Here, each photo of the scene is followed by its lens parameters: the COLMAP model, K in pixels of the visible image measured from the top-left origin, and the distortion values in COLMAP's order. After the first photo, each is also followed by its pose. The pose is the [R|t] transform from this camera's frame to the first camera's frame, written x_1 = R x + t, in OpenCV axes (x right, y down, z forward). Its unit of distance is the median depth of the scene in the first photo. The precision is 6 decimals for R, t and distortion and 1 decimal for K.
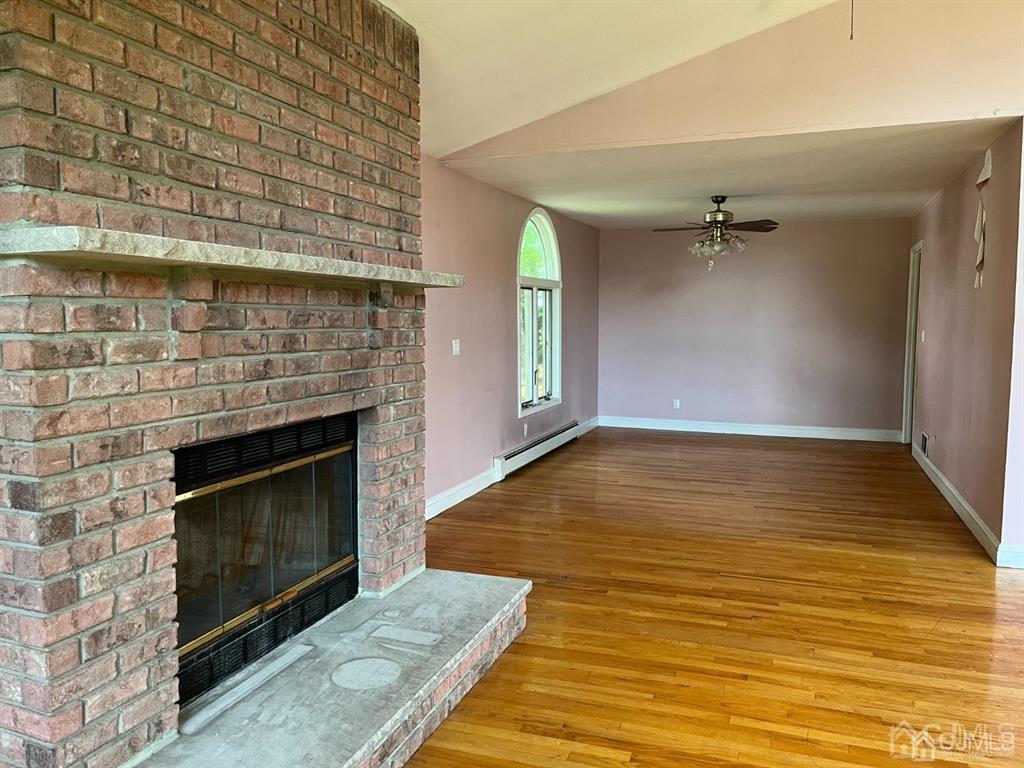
lens RADIAL K [[773.8, 0, 507.8], [0, 773.8, 389.5], [0, 0, 1]] dist [0.046171, -0.051128]
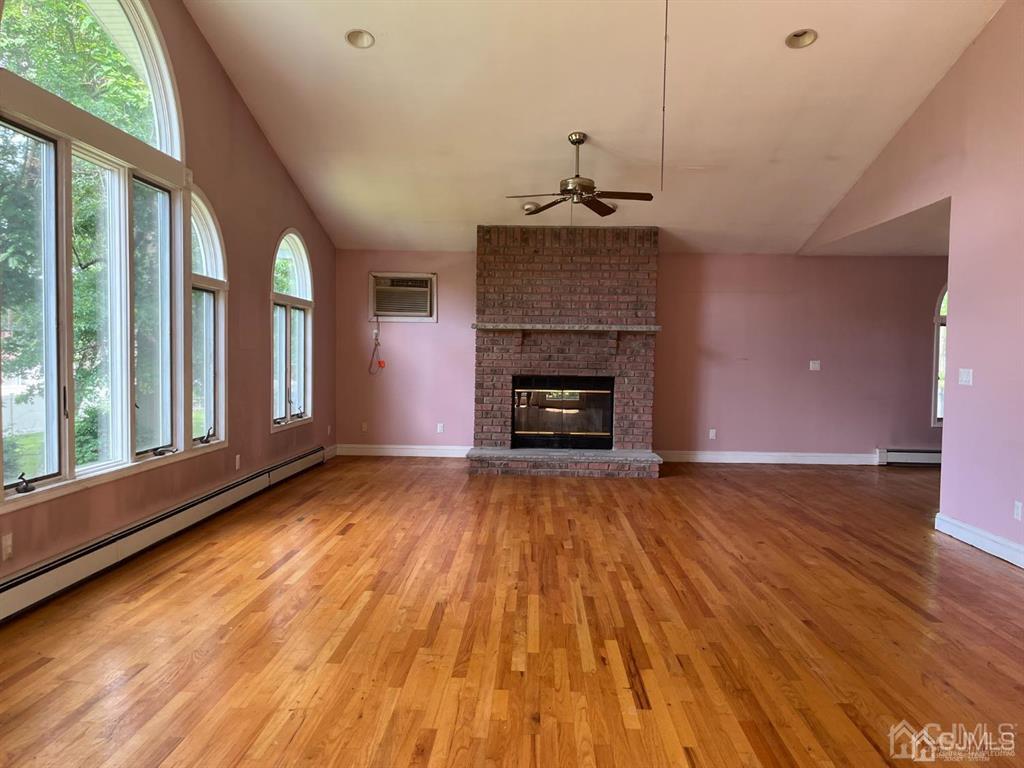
lens RADIAL K [[773.8, 0, 510.9], [0, 773.8, 389.8], [0, 0, 1]] dist [0.046171, -0.051128]
pose [[0.321179, 0.049171, -0.945741, 2.780418], [-0.103299, 0.994511, 0.016626, 0.072648], [0.941368, 0.092355, 0.324496, -0.235096]]
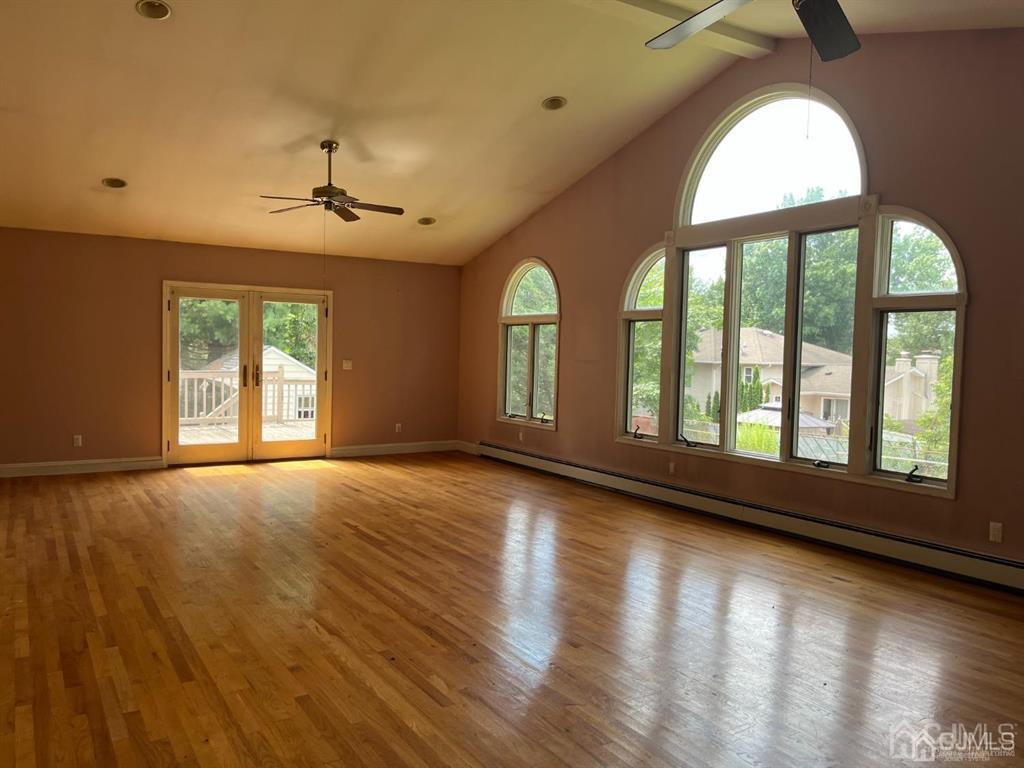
lens RADIAL K [[773.8, 0, 513.1], [0, 773.8, 389.9], [0, 0, 1]] dist [0.046171, -0.051128]
pose [[-0.794566, -0.044912, 0.605514, 0.038716], [0.039983, 0.991226, 0.125988, -0.170795], [-0.605859, 0.124316, -0.785799, 1.816243]]
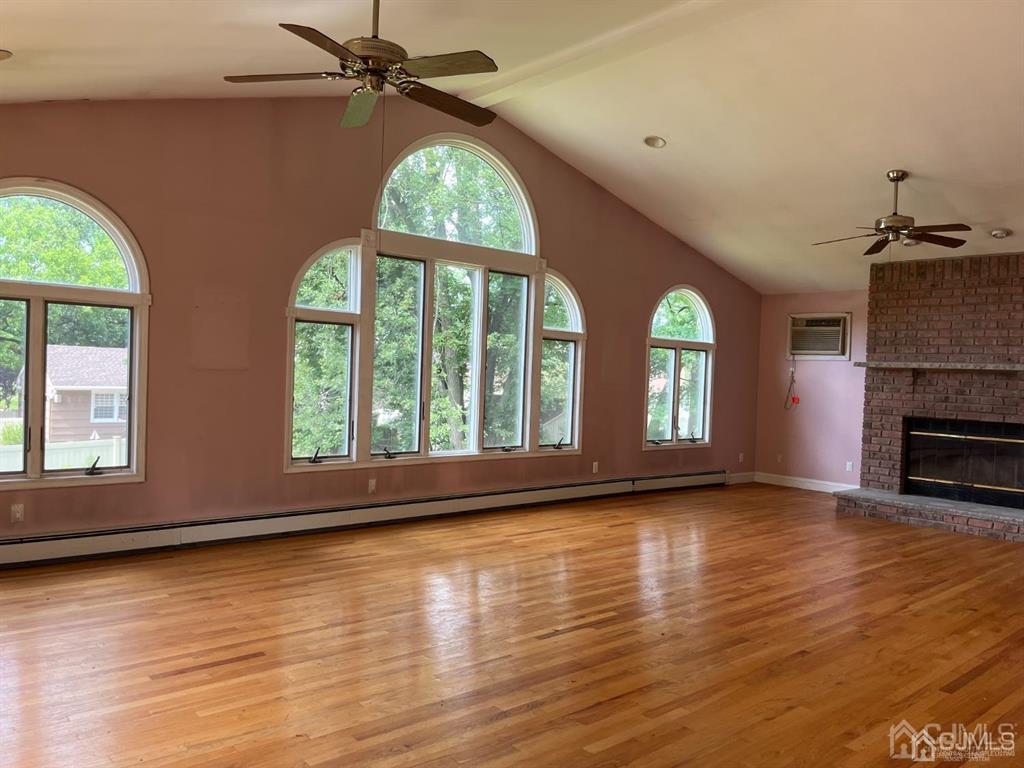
lens RADIAL K [[773.8, 0, 505.8], [0, 773.8, 379.8], [0, 0, 1]] dist [0.046171, -0.051128]
pose [[-0.477526, -0.006777, -0.878592, 3.215241], [-0.116706, 0.991599, 0.055782, -0.070663], [0.870832, 0.129174, -0.474305, 0.921882]]
